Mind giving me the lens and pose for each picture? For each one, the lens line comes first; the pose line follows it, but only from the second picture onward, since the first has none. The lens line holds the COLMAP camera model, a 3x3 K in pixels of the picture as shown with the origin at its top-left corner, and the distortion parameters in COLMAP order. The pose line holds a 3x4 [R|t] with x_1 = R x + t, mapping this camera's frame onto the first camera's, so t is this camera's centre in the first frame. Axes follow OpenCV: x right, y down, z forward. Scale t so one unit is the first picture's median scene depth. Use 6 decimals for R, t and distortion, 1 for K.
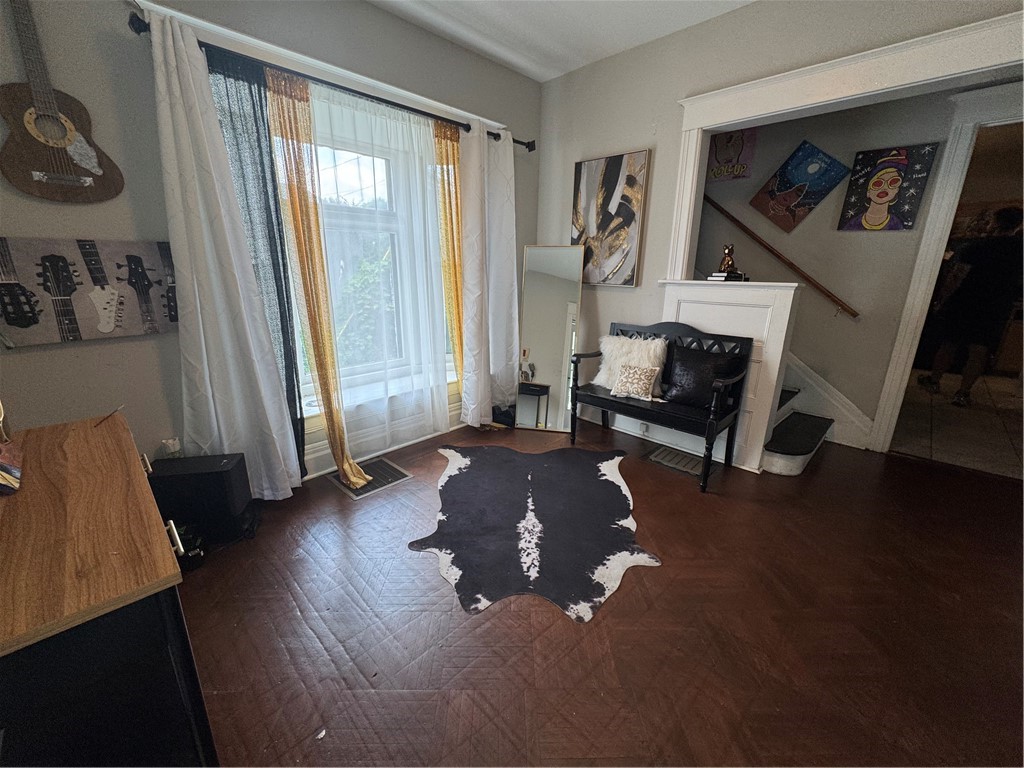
lens RADIAL K [[411.4, 0, 514.5], [0, 411.4, 384.2], [0, 0, 1]] dist [-0.002539, 0.000280]
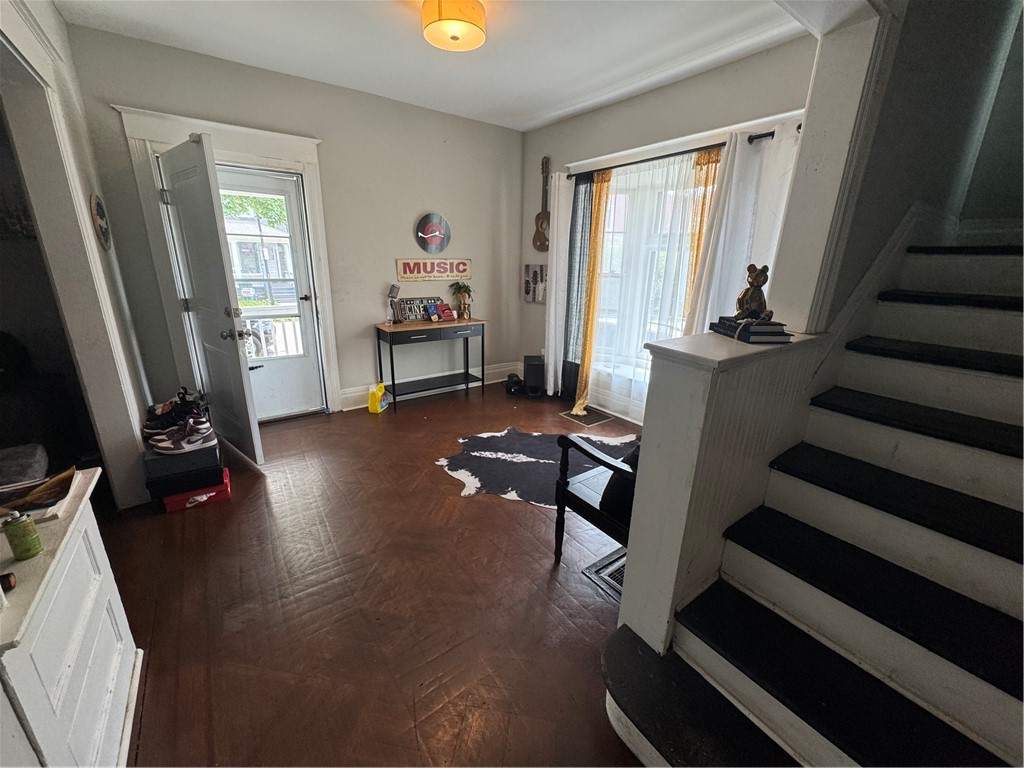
lens RADIAL K [[411.4, 0, 515.6], [0, 411.4, 385.9], [0, 0, 1]] dist [-0.002539, 0.000280]
pose [[-0.166747, 0.276928, -0.946312, 1.471654], [-0.292494, 0.902655, 0.315692, -0.374098], [0.941617, 0.329432, -0.069515, 1.096345]]
